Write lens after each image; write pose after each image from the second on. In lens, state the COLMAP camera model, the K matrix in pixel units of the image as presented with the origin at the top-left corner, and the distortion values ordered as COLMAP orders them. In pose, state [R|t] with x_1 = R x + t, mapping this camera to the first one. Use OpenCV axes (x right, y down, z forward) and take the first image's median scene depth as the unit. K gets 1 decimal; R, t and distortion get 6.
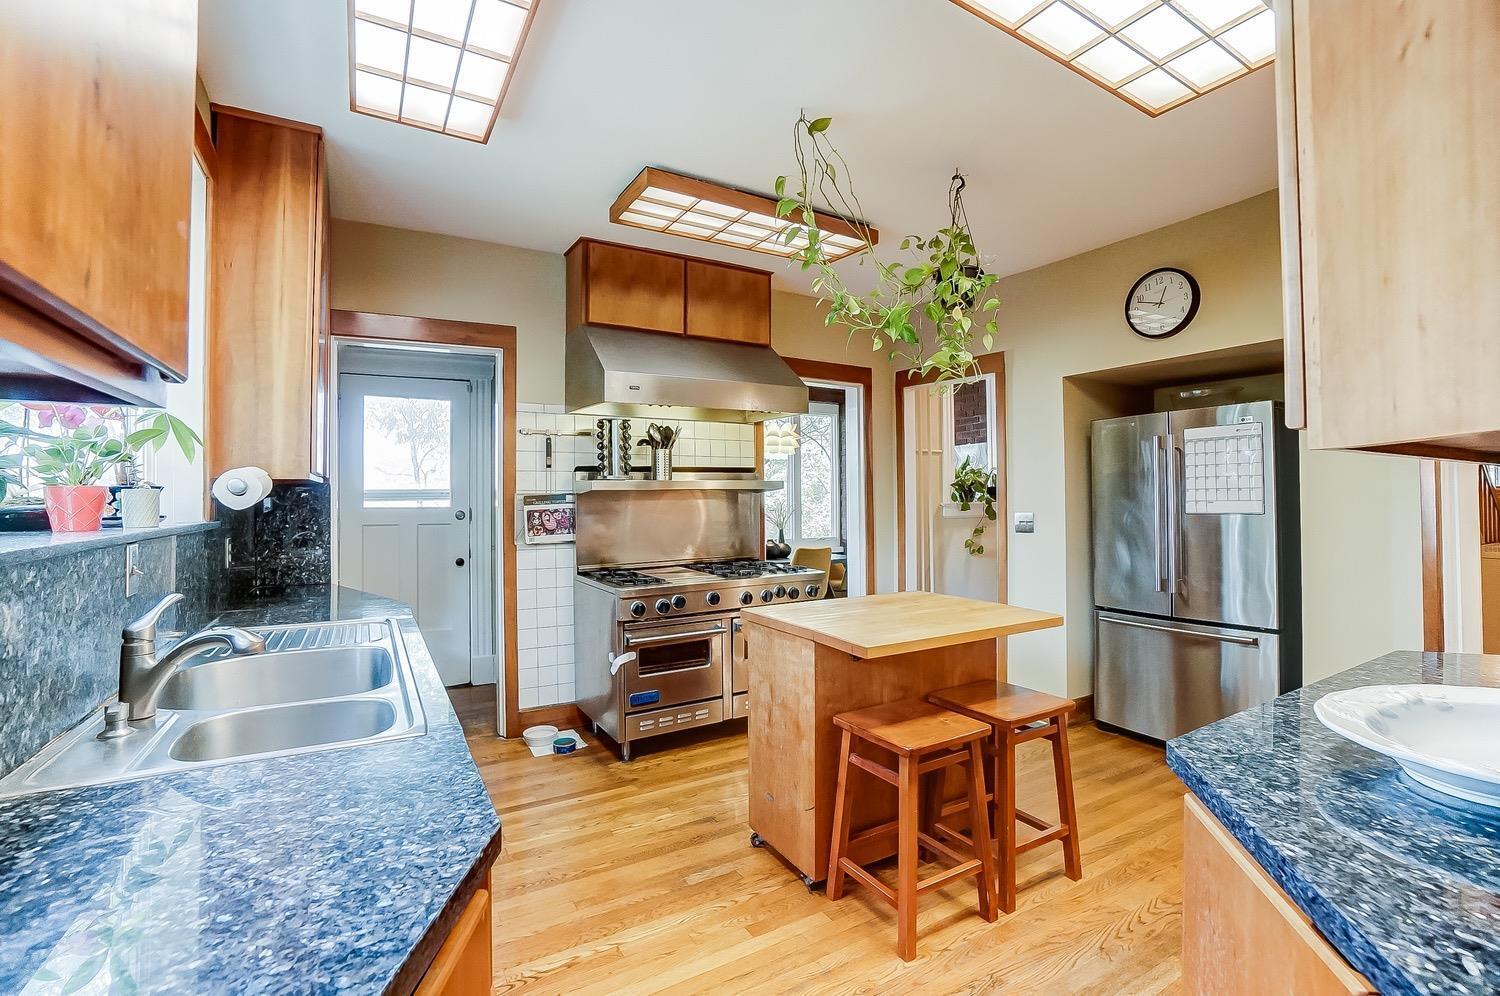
lens RADIAL K [[651.7, 0, 747.8], [0, 651.7, 494.6], [0, 0, 1]] dist [0.000889, 0.000268]
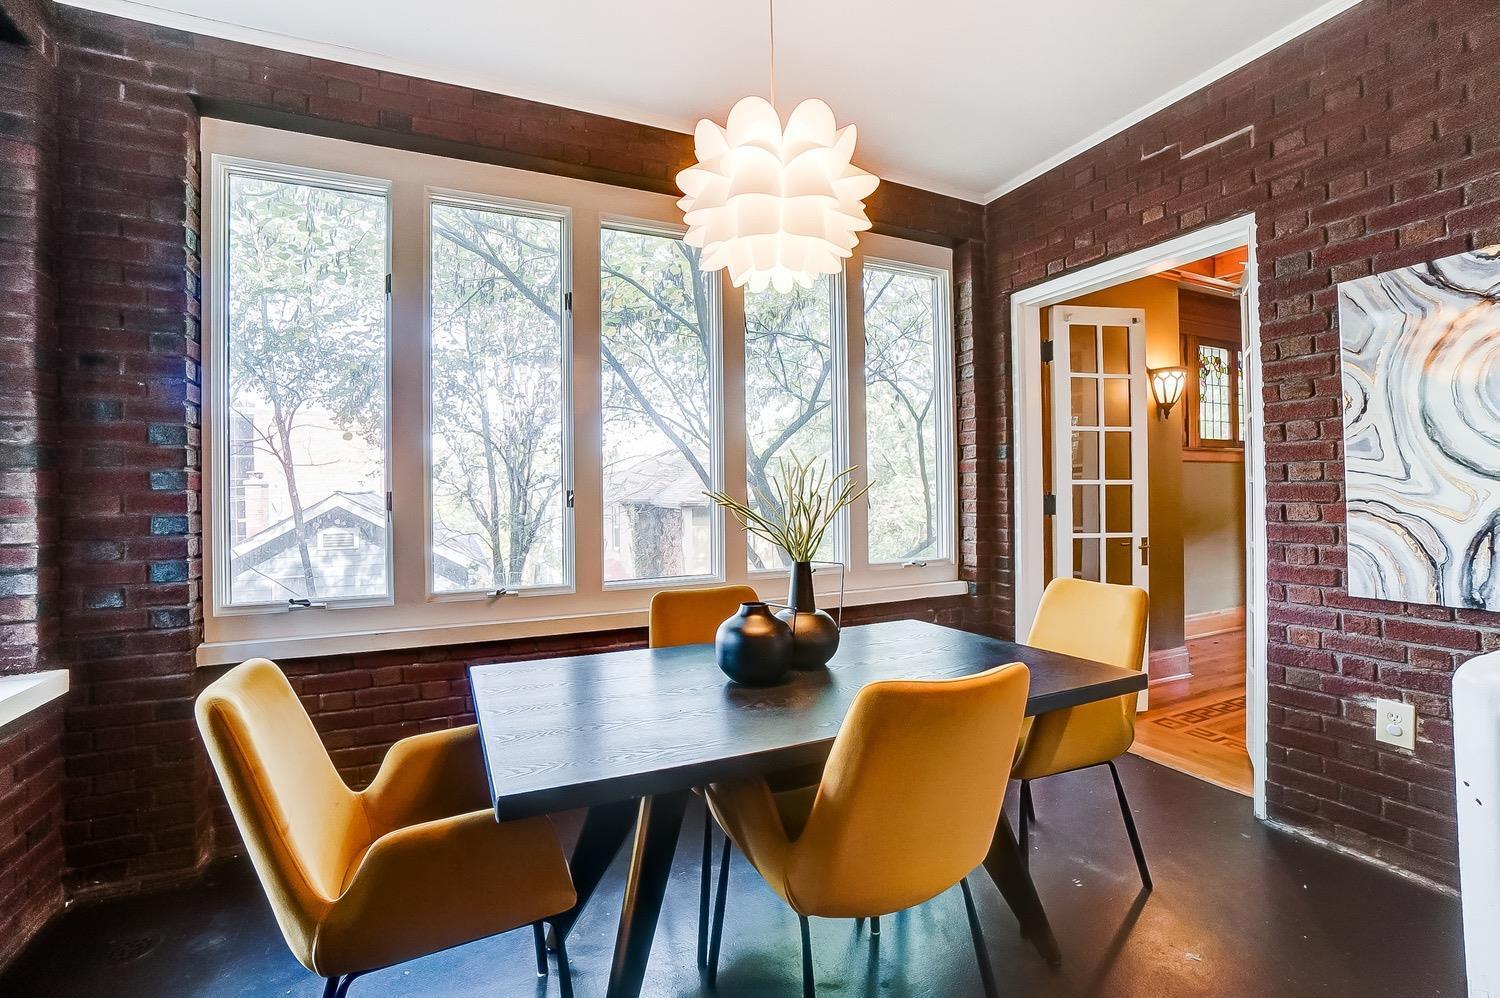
lens RADIAL K [[651.7, 0, 747.8], [0, 651.7, 493.6], [0, 0, 1]] dist [0.000889, 0.000268]
pose [[0.996492, -0.010839, -0.082983, 0.051574], [0.011787, 0.999871, 0.010944, 0.021943], [0.082853, -0.011884, 0.996491, 0.727243]]
